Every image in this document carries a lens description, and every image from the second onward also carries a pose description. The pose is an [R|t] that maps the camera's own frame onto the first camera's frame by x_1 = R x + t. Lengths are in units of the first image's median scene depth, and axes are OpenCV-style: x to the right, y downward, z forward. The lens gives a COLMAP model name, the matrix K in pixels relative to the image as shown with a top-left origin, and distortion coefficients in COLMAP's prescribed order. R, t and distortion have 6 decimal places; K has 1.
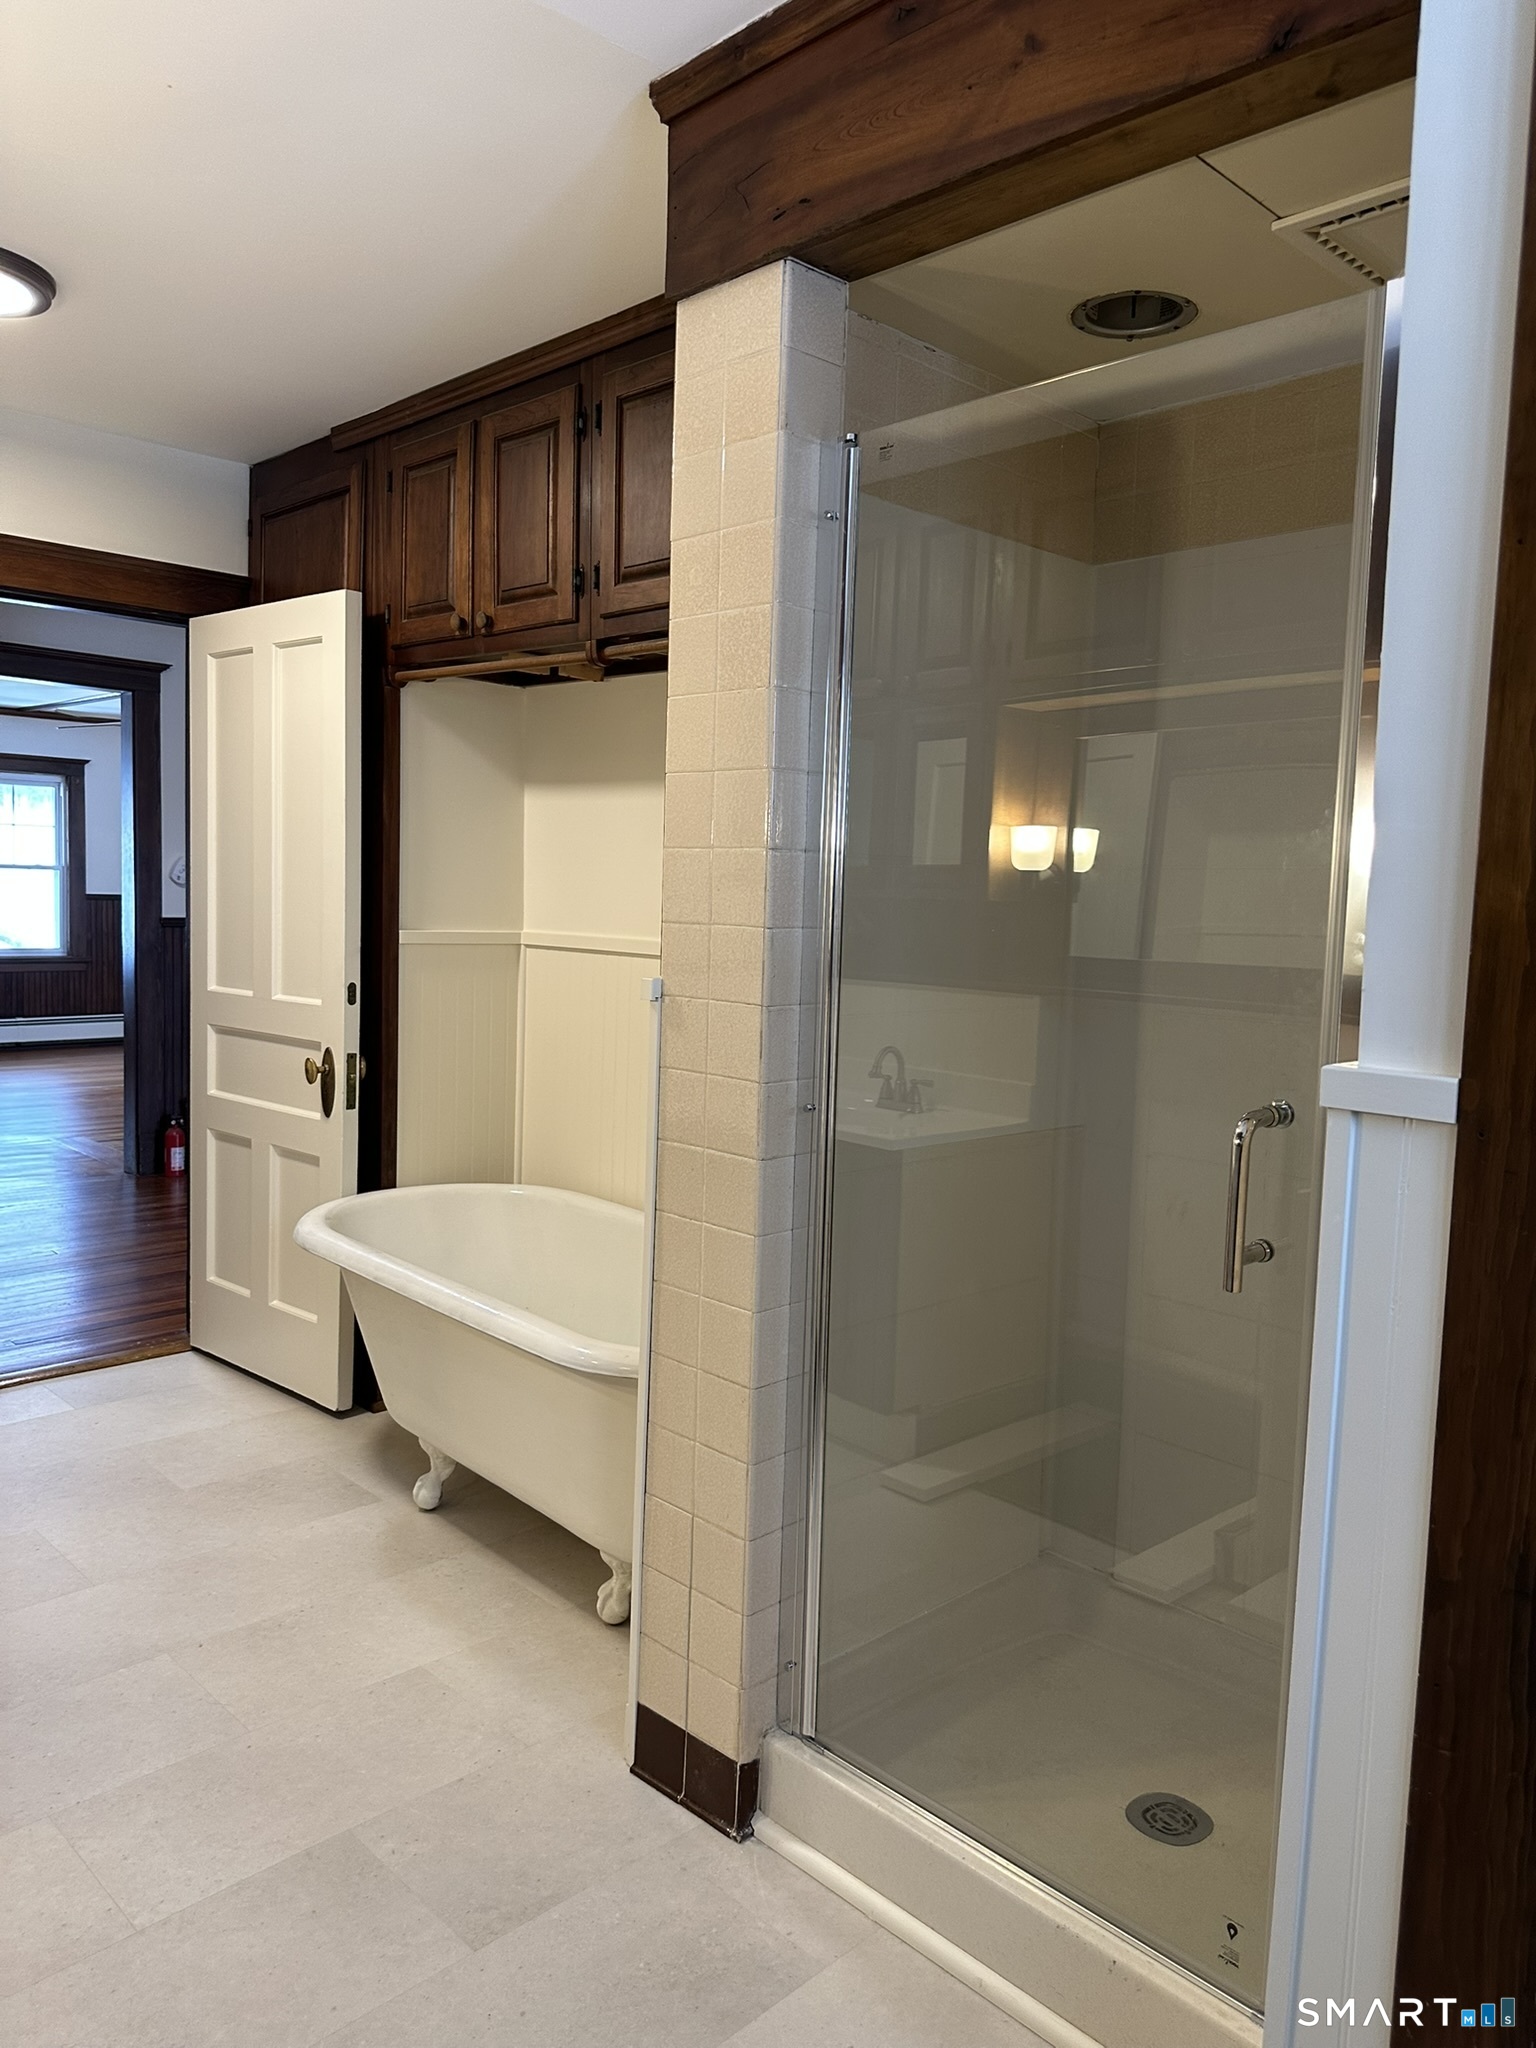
lens RADIAL K [[1423.0, 0, 815.8], [0, 1423.0, 1019.3], [0, 0, 1]] dist [0.045670, -0.081179]
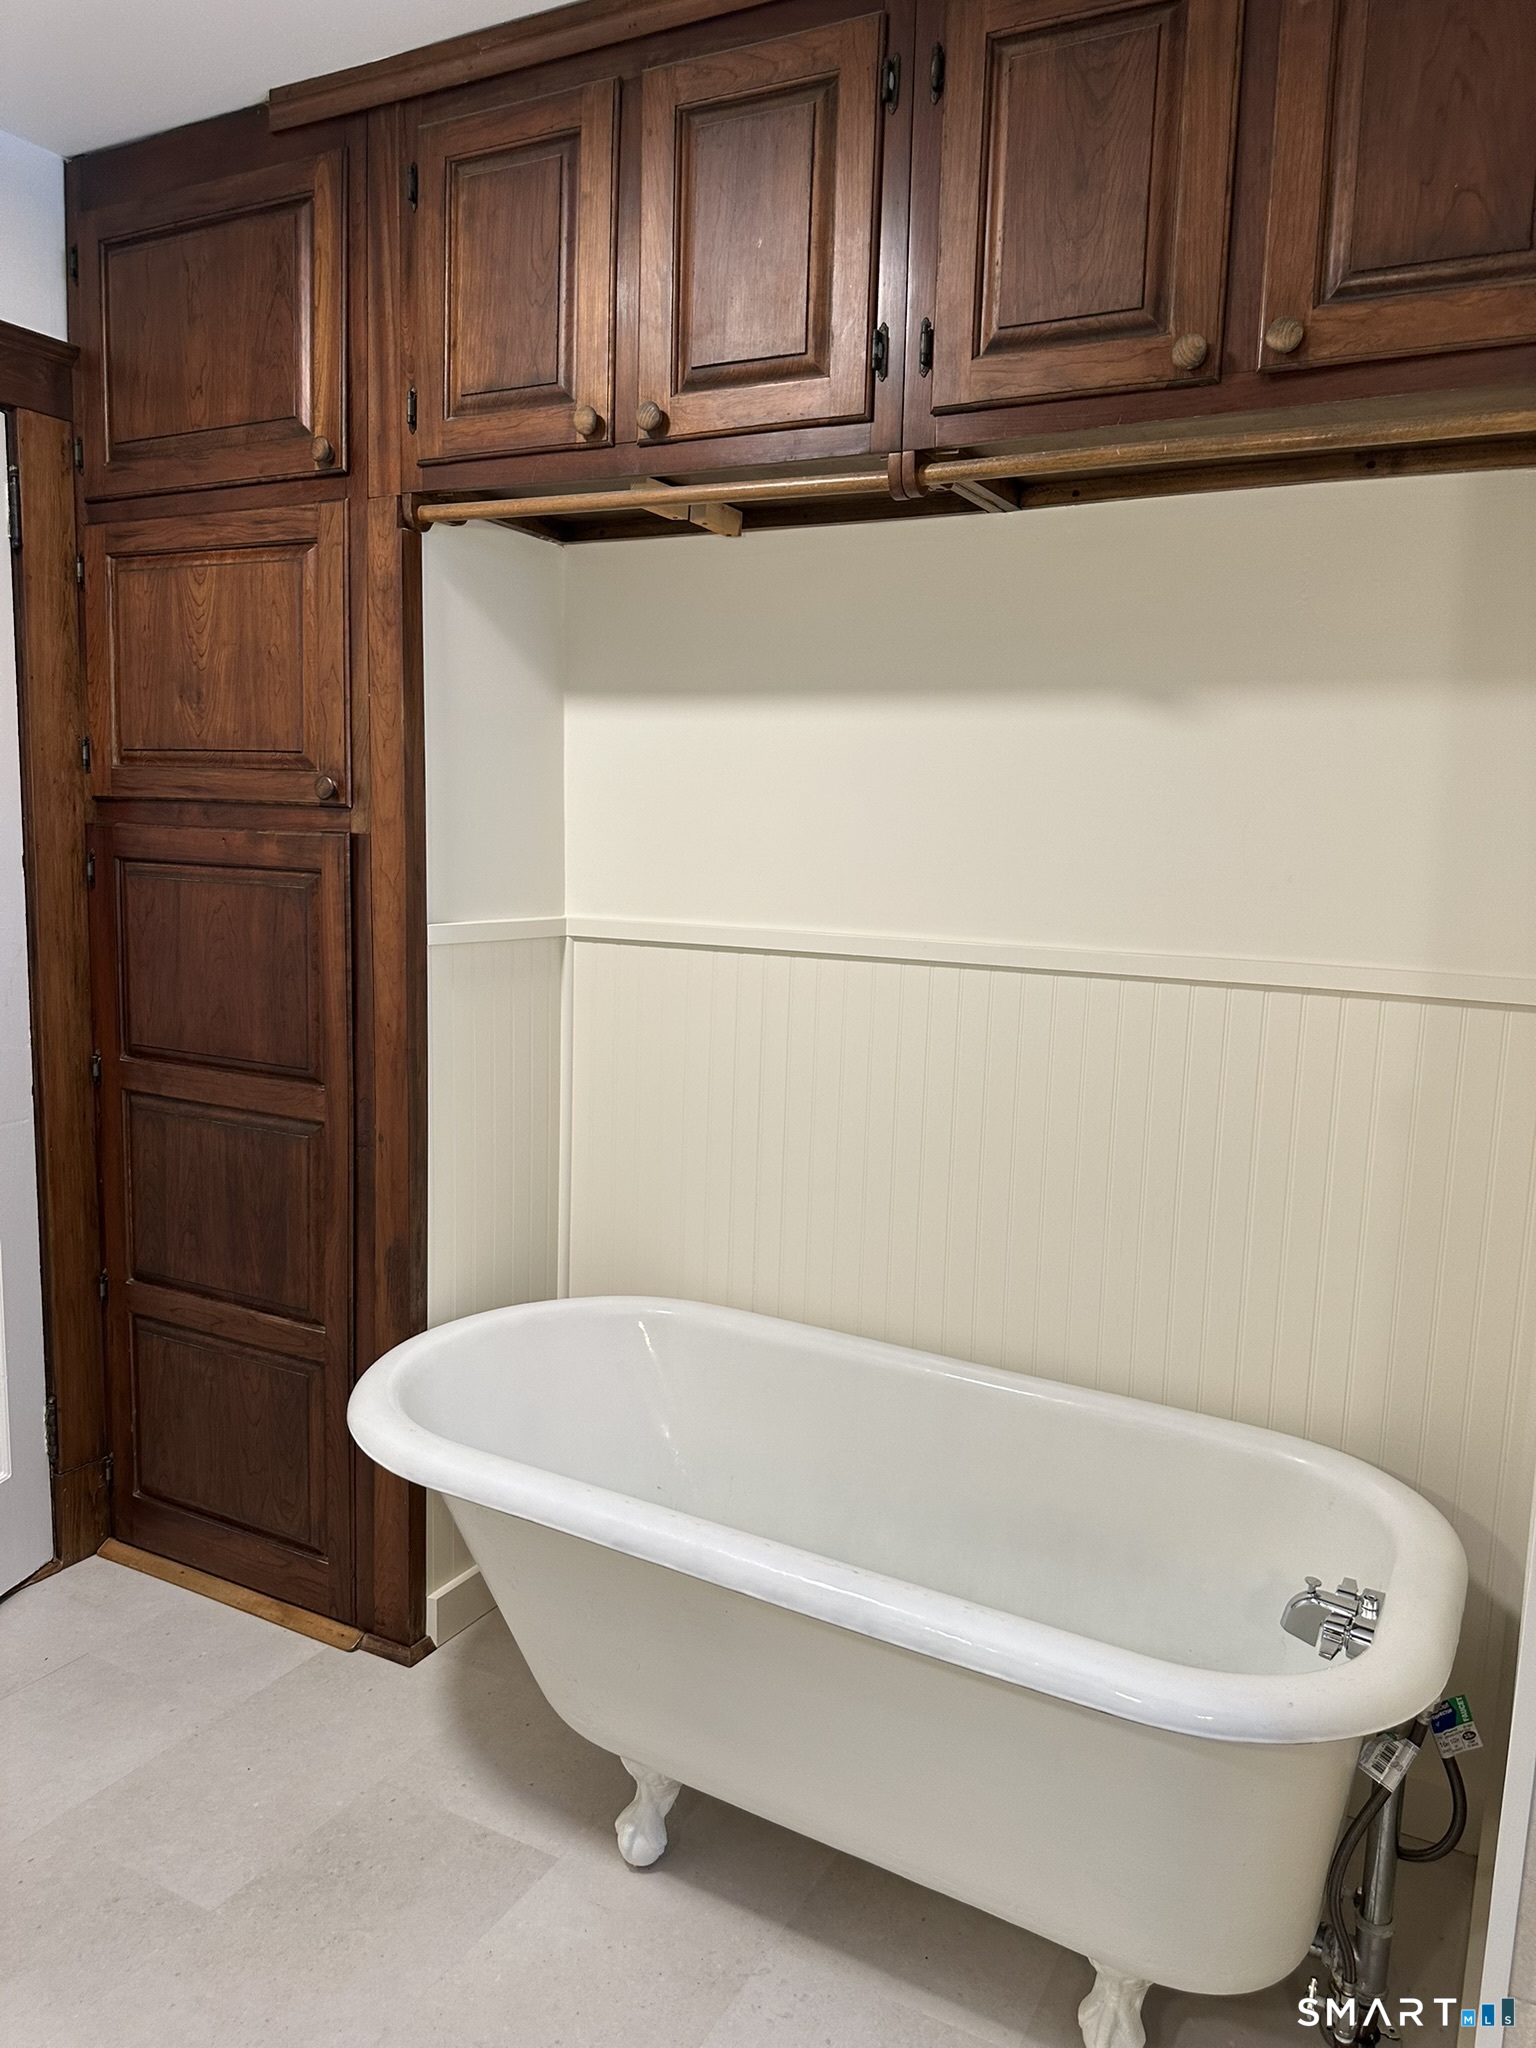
lens RADIAL K [[1491.9, 0, 768.0], [0, 1491.9, 1024.0], [0, 0, 1]] dist [-0.002955, 0.004145]
pose [[0.959351, -0.049970, 0.277756, -0.352886], [0.037374, 0.998026, 0.050463, -0.049305], [-0.279730, -0.038030, 0.959325, 0.349115]]
